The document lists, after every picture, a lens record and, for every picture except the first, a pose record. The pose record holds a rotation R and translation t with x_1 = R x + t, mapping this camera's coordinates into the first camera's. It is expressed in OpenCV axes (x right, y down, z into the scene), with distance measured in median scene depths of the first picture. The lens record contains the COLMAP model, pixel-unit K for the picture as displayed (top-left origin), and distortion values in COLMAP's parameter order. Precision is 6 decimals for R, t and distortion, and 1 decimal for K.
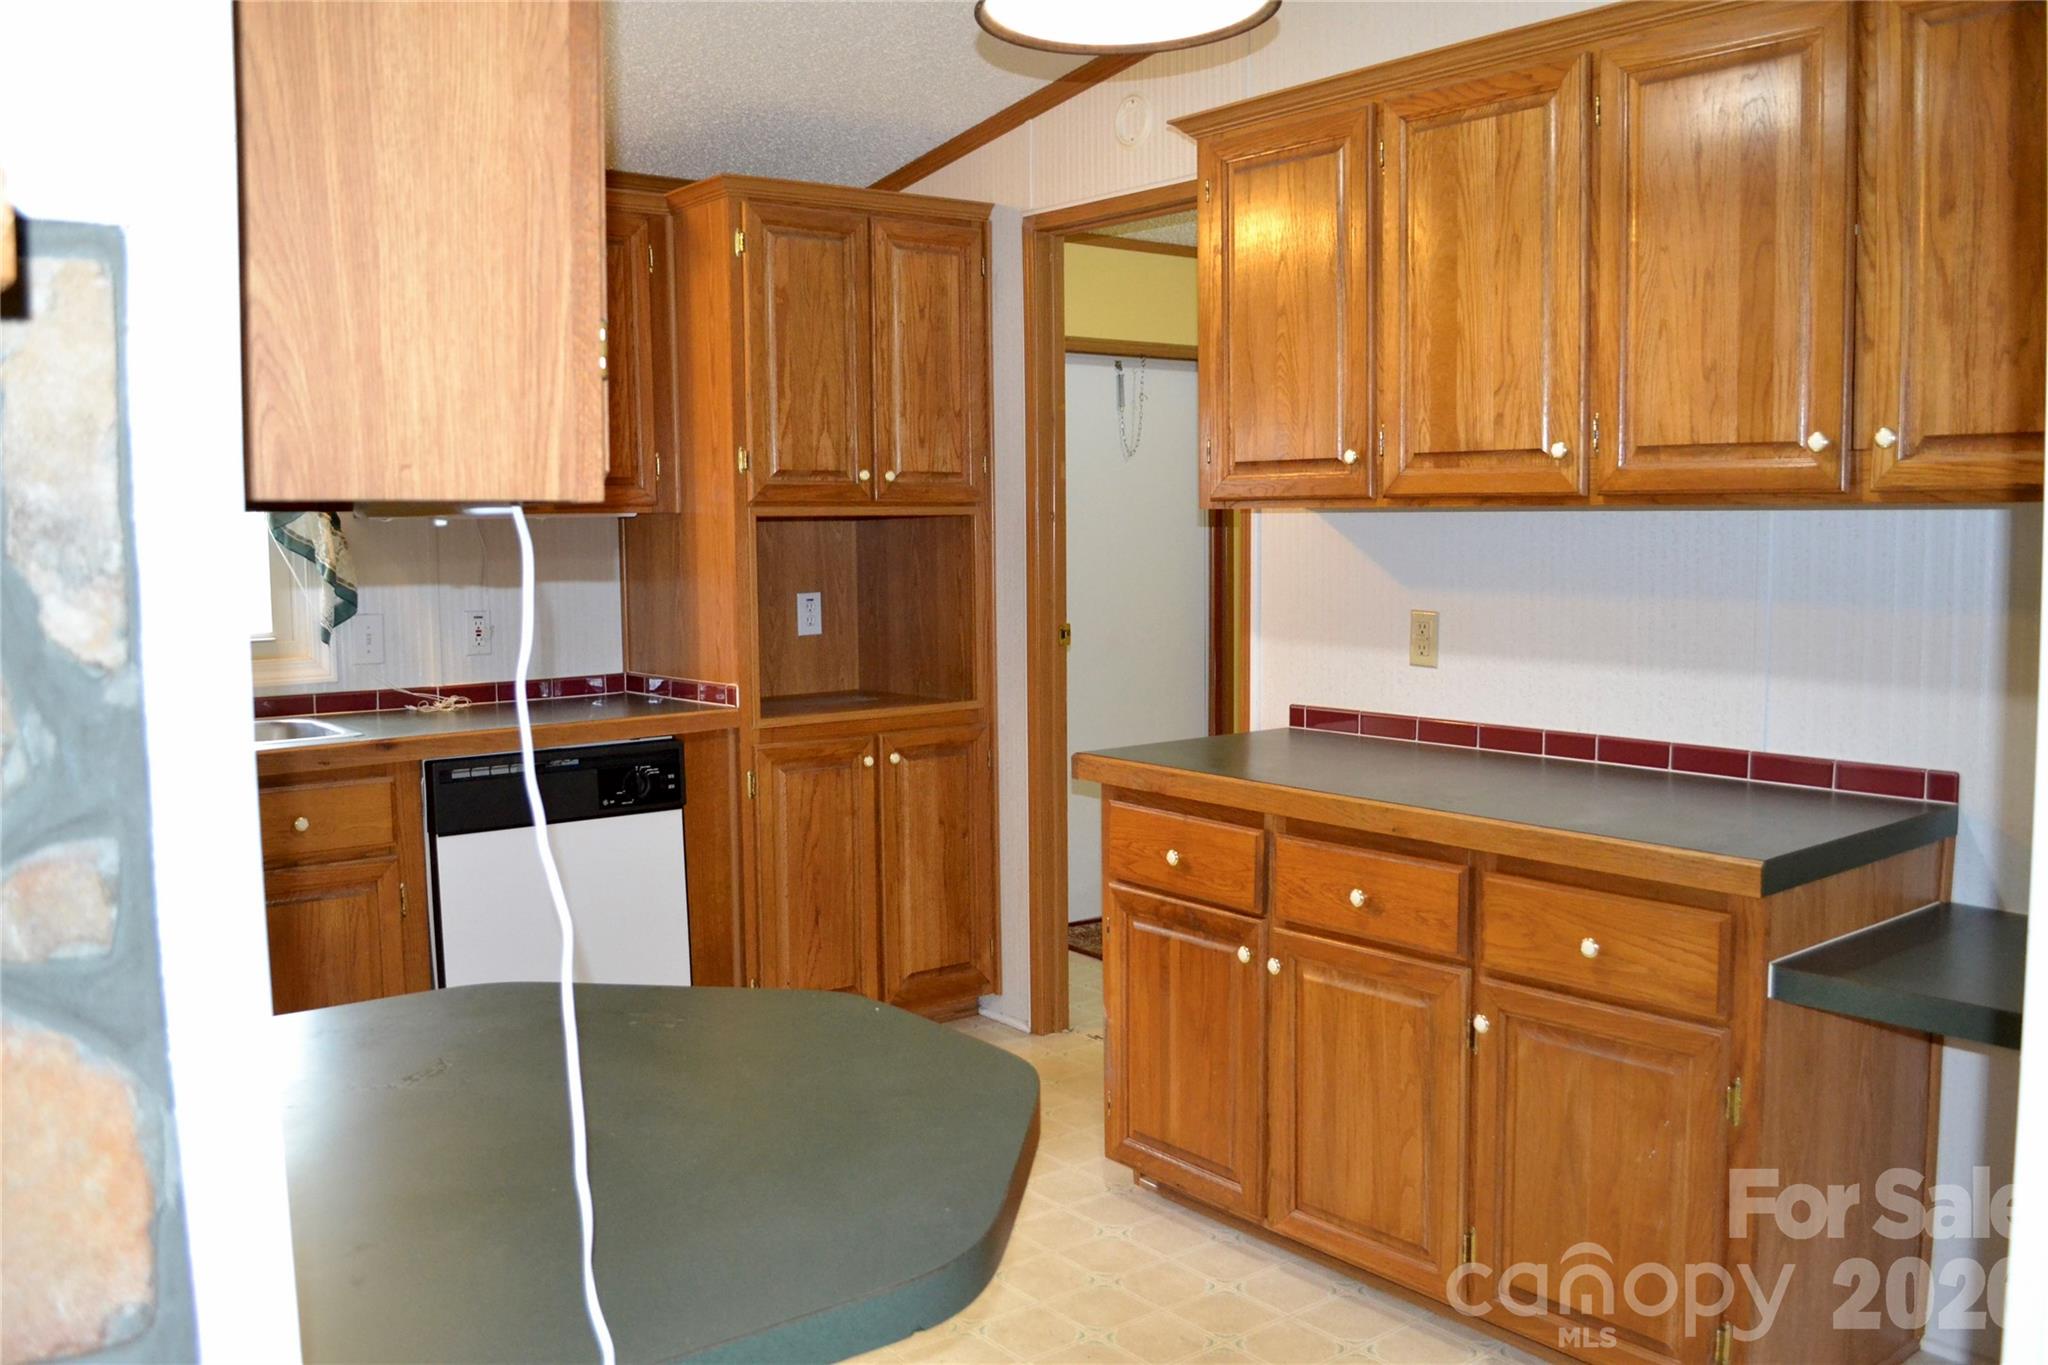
lens RADIAL K [[1753.7, 0, 1024.0], [0, 1753.7, 682.5], [0, 0, 1]] dist [-0.073971, -0.002172]
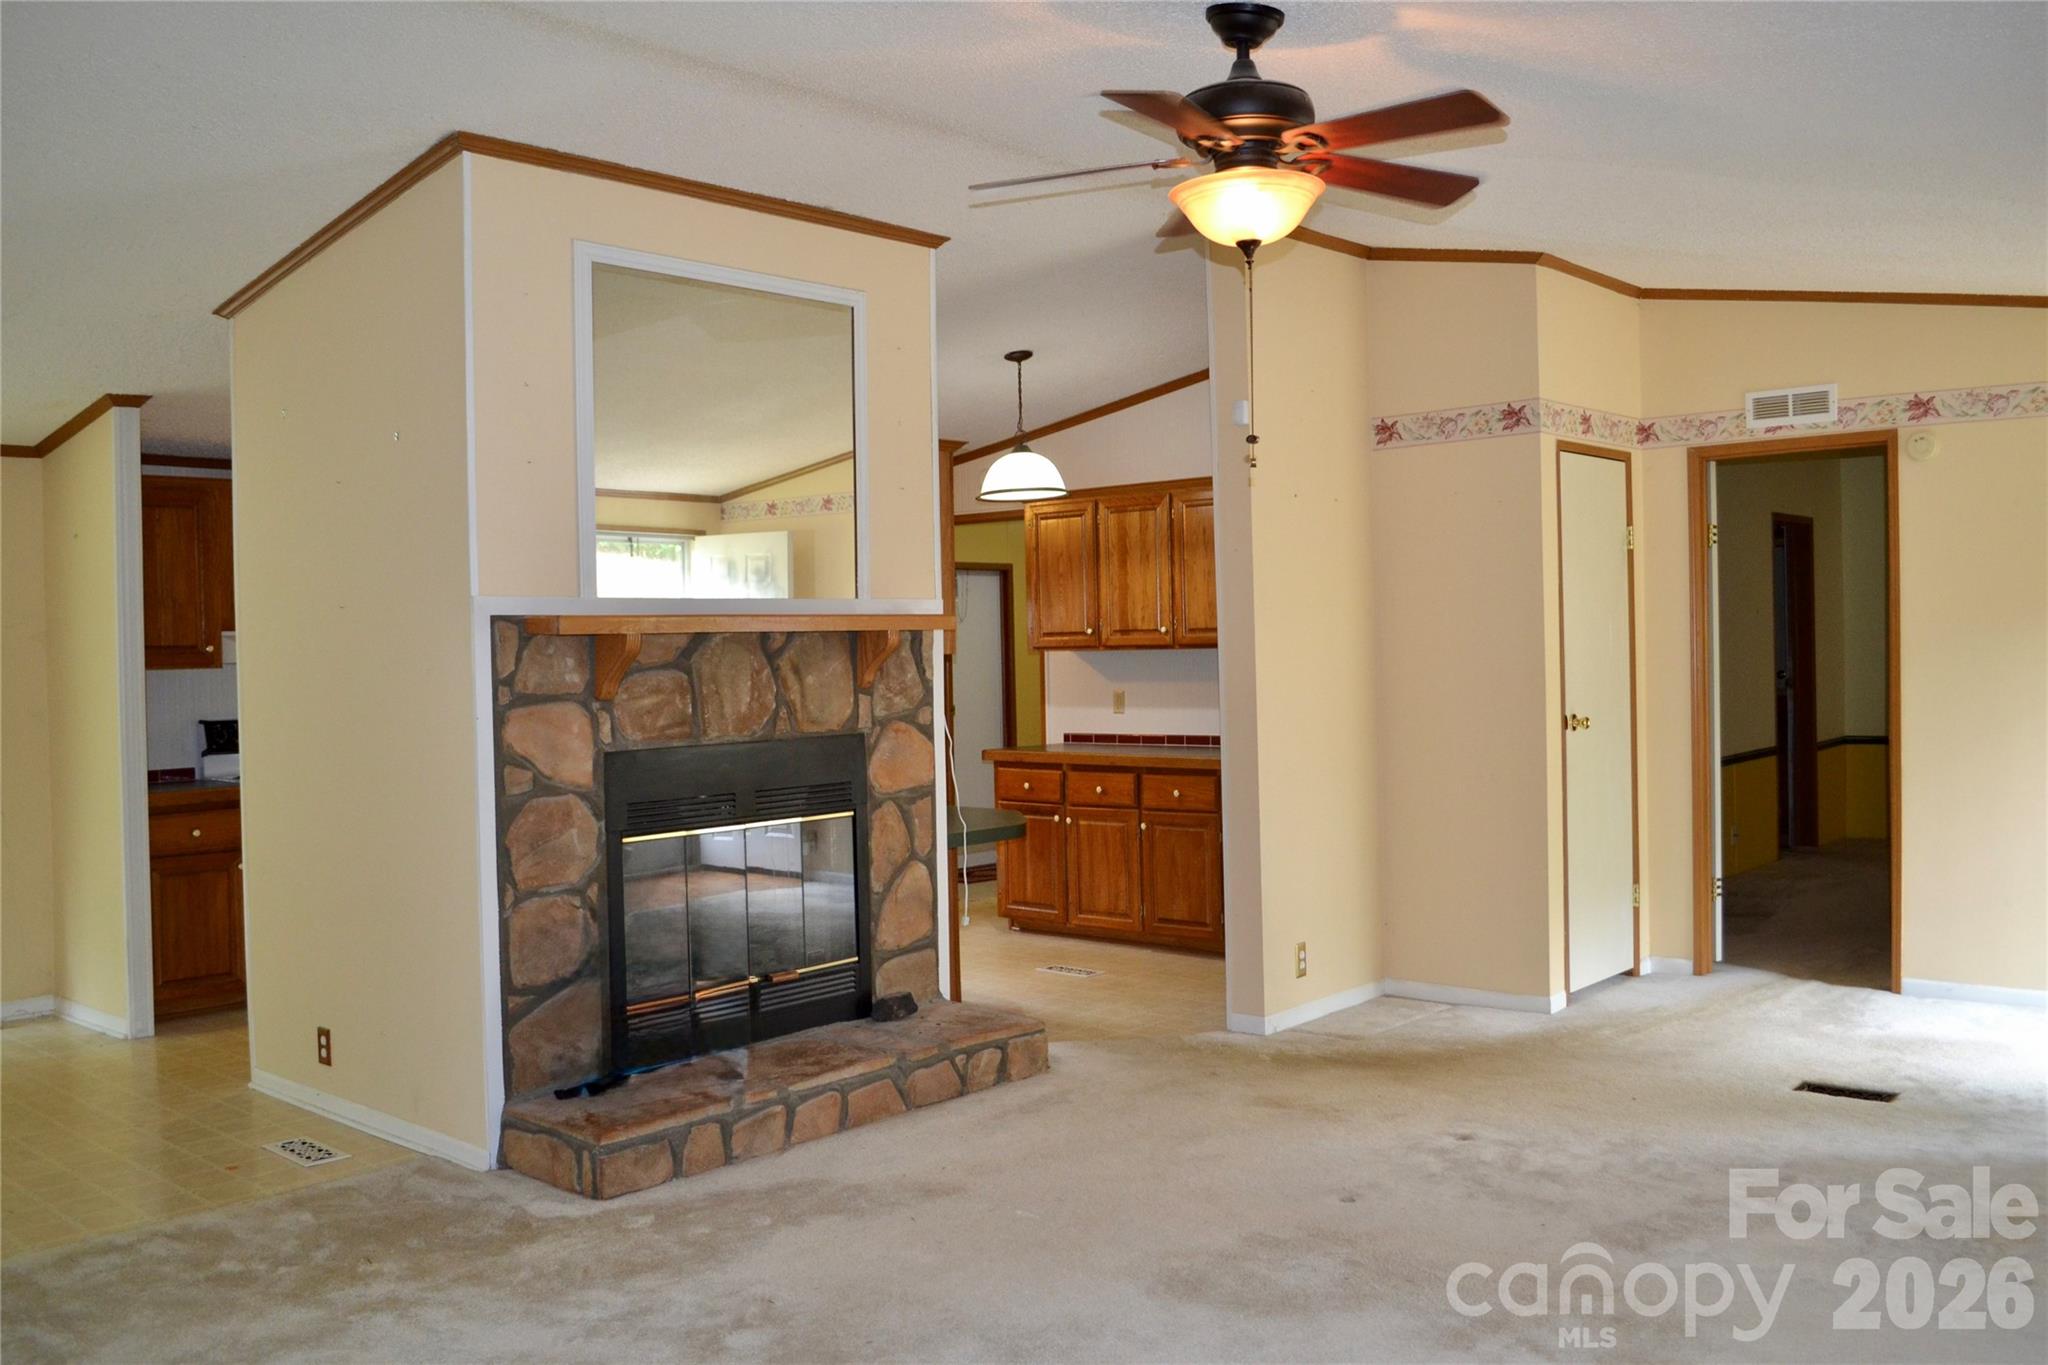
lens RADIAL K [[1753.7, 0, 1024.0], [0, 1753.7, 682.5], [0, 0, 1]] dist [-0.073971, -0.002172]
pose [[0.984610, -0.015410, 0.174083, -0.400406], [0.028661, 0.996857, -0.073860, 0.151307], [-0.172398, 0.077712, 0.981957, -1.694824]]
